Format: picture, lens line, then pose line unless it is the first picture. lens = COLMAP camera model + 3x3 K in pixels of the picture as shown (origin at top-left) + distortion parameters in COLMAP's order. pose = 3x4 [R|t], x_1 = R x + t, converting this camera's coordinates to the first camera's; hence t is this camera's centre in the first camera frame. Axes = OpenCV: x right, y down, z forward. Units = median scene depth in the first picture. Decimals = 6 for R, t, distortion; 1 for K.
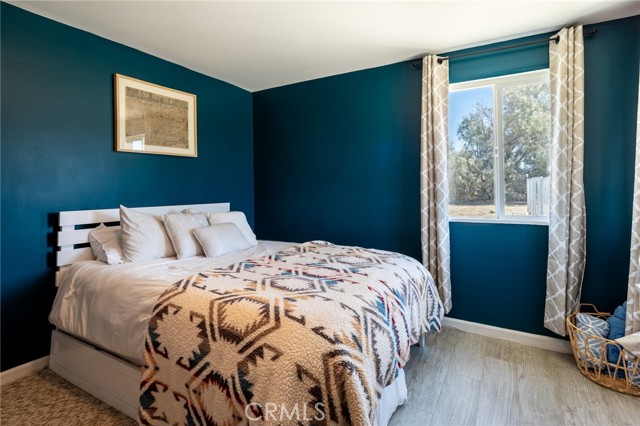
lens RADIAL K [[326.7, 0, 321.8], [0, 326.7, 198.2], [0, 0, 1]] dist [0.000568, -0.000897]
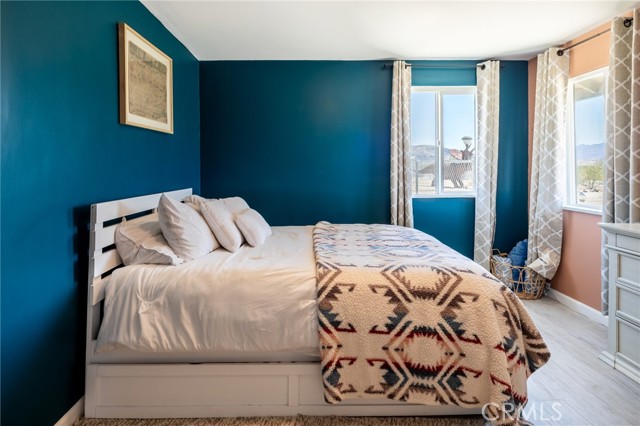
lens RADIAL K [[350.1, 0, 320.3], [0, 350.1, 187.0], [0, 0, 1]] dist [-0.000389, -0.000689]
pose [[0.856278, -0.024786, 0.515920, -0.726487], [0.015712, 0.999636, 0.021947, -0.005844], [-0.516276, -0.010686, 0.856356, 0.054880]]
